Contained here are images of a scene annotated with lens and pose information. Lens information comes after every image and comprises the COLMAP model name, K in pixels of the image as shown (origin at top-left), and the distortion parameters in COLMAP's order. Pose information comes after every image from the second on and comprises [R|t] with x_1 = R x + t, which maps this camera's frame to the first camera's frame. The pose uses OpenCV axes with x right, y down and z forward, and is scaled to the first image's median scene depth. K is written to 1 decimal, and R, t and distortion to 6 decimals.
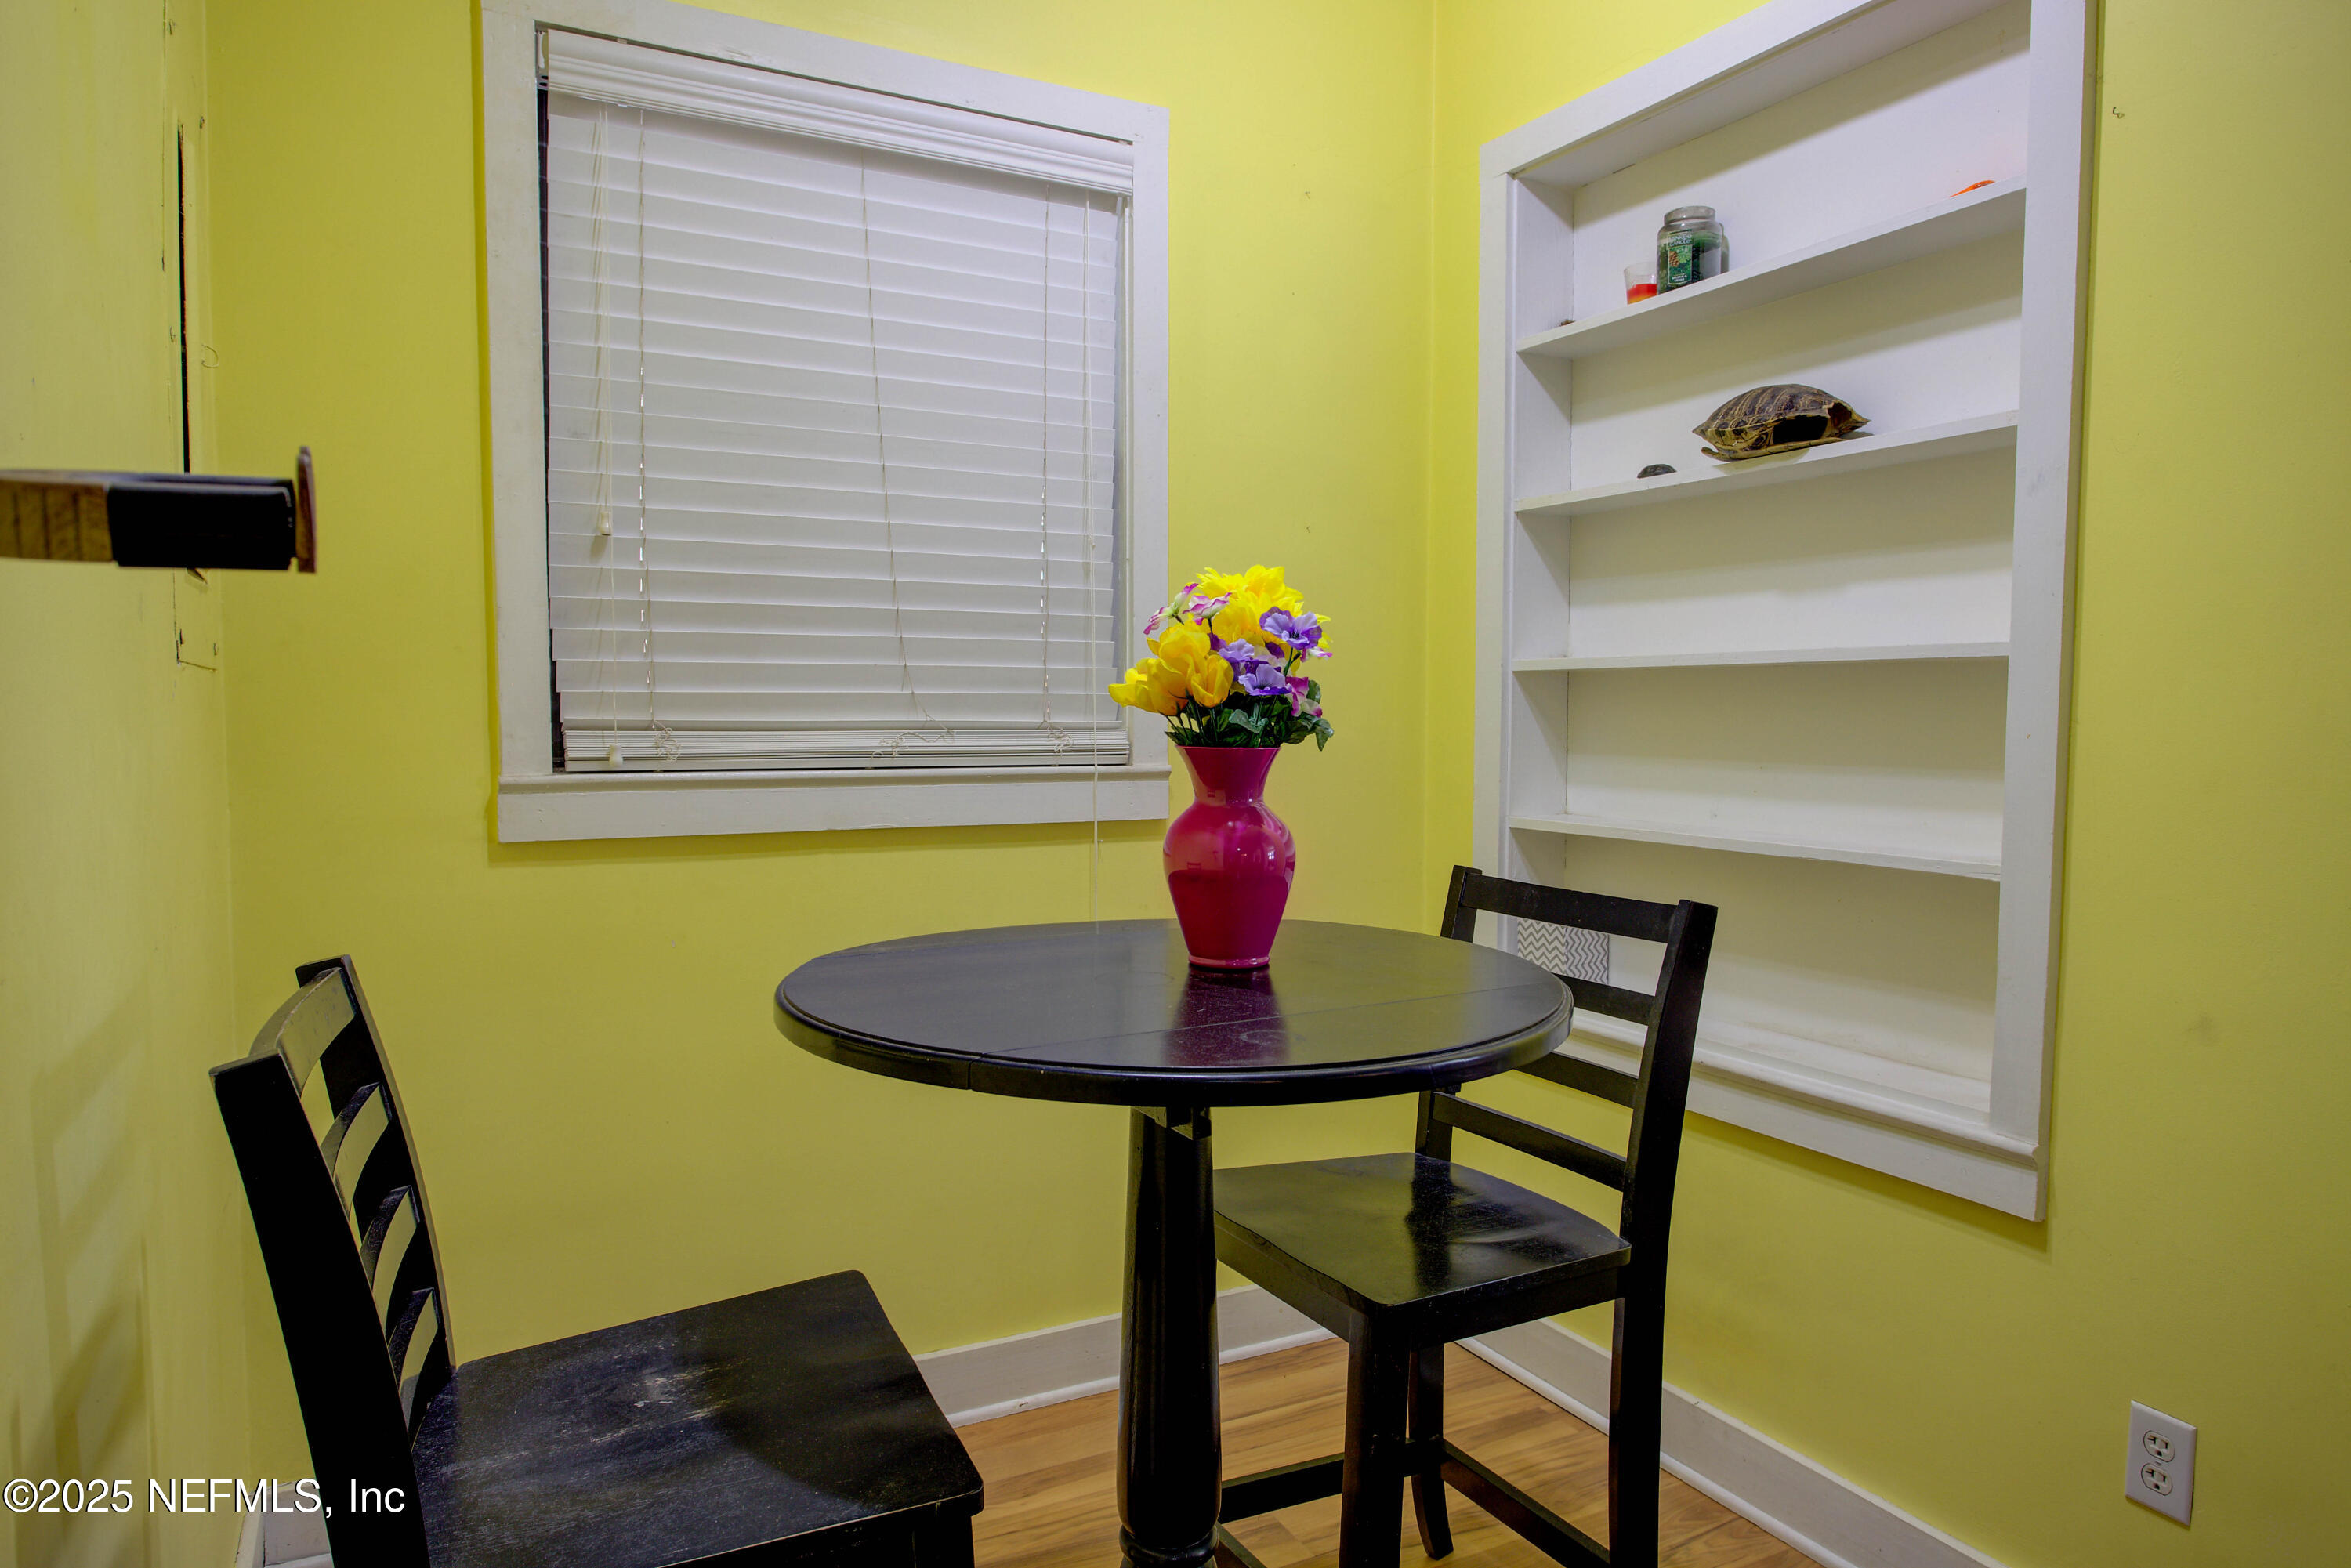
lens RADIAL K [[1497.7, 0, 1173.9], [0, 1497.7, 782.1], [0, 0, 1]] dist [-0.004461, -0.000790]
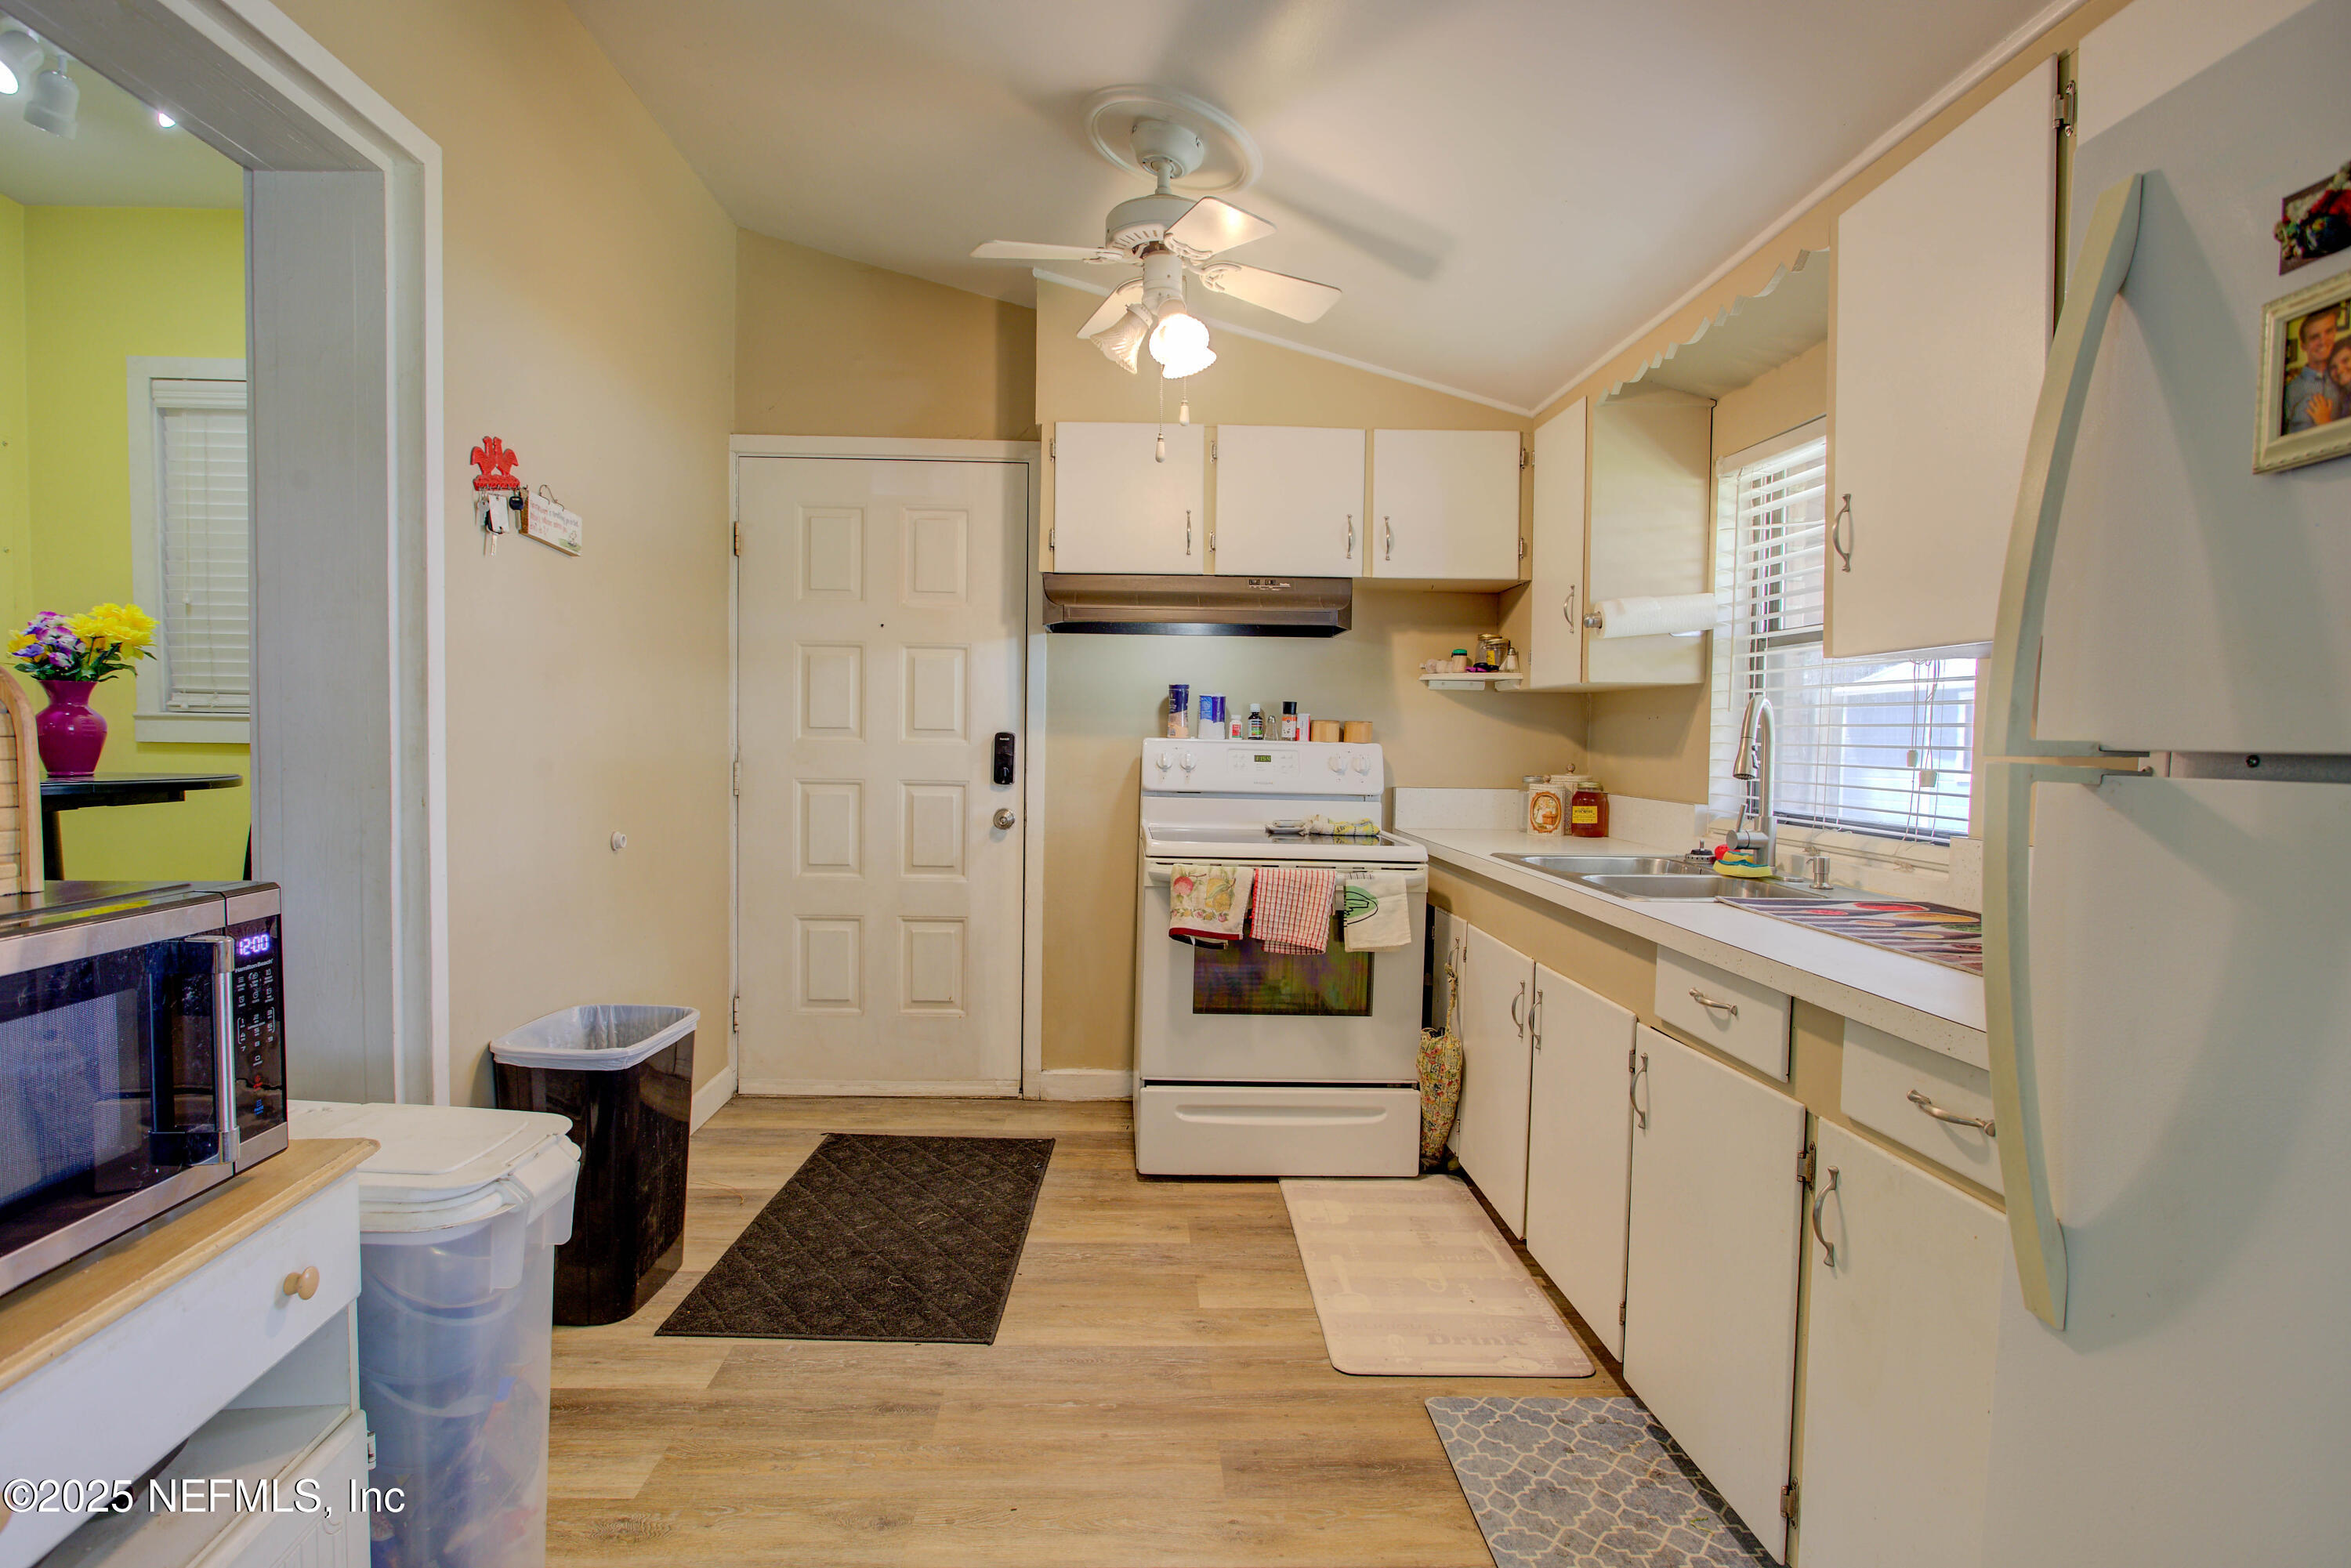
lens RADIAL K [[1164.2, 0, 1166.8], [0, 1164.2, 784.2], [0, 0, 1]] dist [-0.024779, 0.009238]
pose [[0.904725, 0.025392, -0.425239, 1.631552], [-0.031241, 0.999489, -0.006786, 0.064861], [0.424849, 0.019424, 0.905056, 0.092079]]
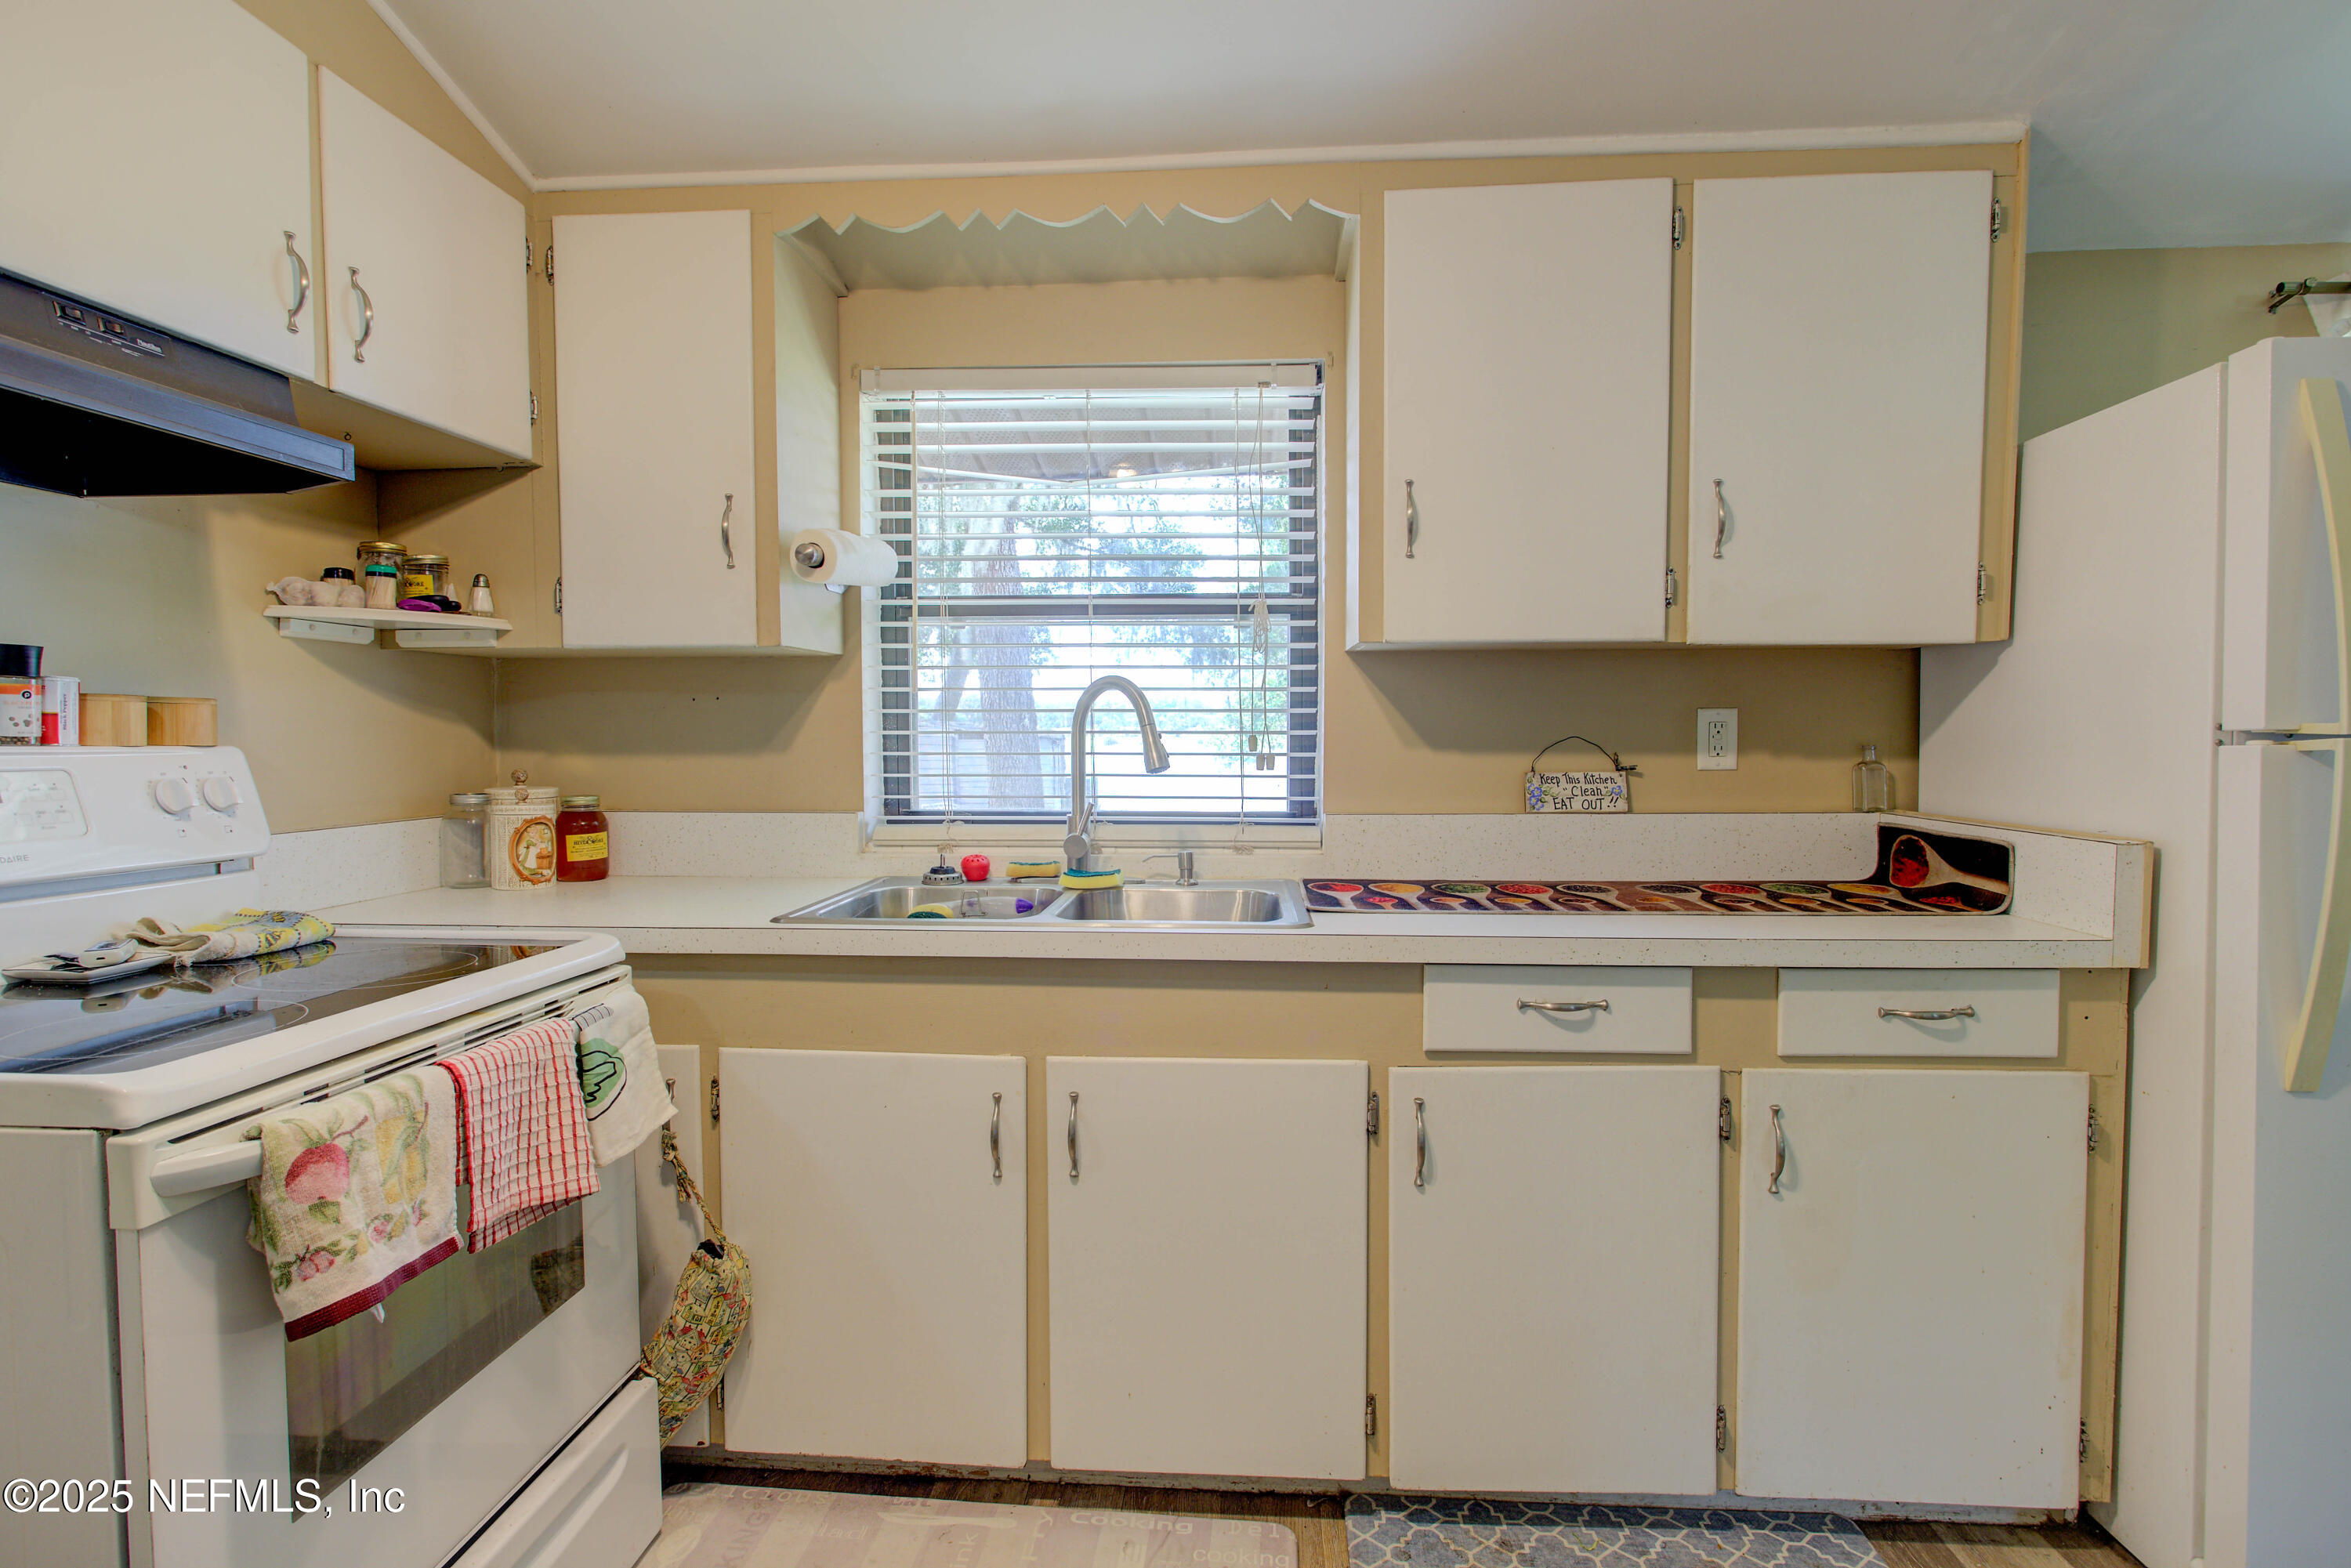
lens RADIAL K [[1164.2, 0, 1166.8], [0, 1164.2, 784.2], [0, 0, 1]] dist [-0.024779, 0.009238]
pose [[0.525574, -0.044162, 0.849601, 0.856833], [0.049492, 0.998548, 0.021287, 0.025225], [-0.849307, 0.030861, 0.526996, 0.807805]]
